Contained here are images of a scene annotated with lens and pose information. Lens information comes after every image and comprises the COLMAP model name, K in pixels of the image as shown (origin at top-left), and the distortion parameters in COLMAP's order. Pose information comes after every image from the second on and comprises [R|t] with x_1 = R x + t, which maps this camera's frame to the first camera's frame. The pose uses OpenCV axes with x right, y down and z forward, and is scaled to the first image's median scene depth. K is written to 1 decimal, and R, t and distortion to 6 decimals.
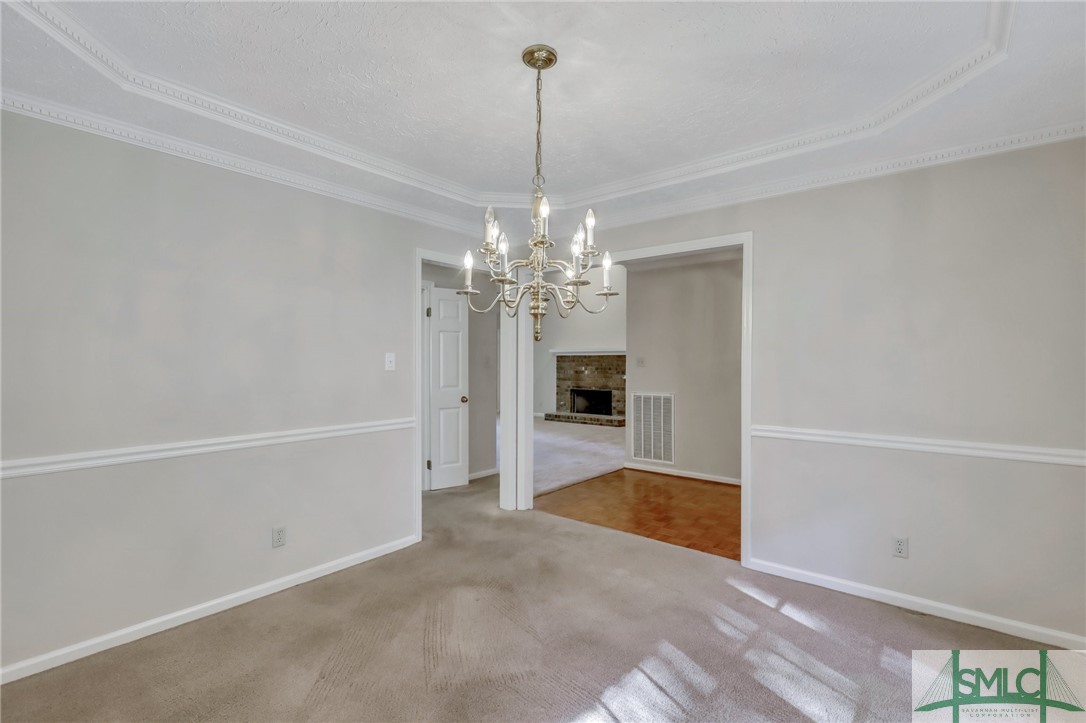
lens RADIAL K [[497.3, 0, 553.8], [0, 497.3, 360.0], [0, 0, 1]] dist [0.003023, 0.000214]
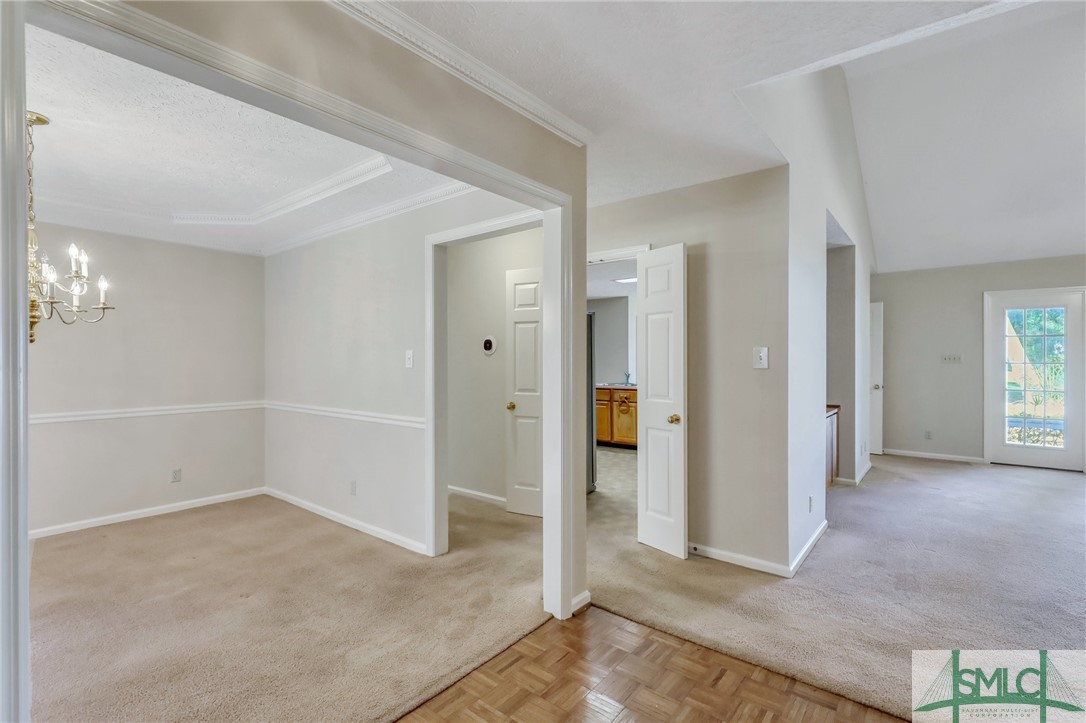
lens RADIAL K [[497.3, 0, 553.8], [0, 497.3, 360.0], [0, 0, 1]] dist [0.003023, 0.000214]
pose [[0.013317, 0.009212, -0.999869, 0.649278], [0.003350, 0.999952, 0.009257, -0.002218], [0.999906, -0.003472, 0.013286, 1.239787]]
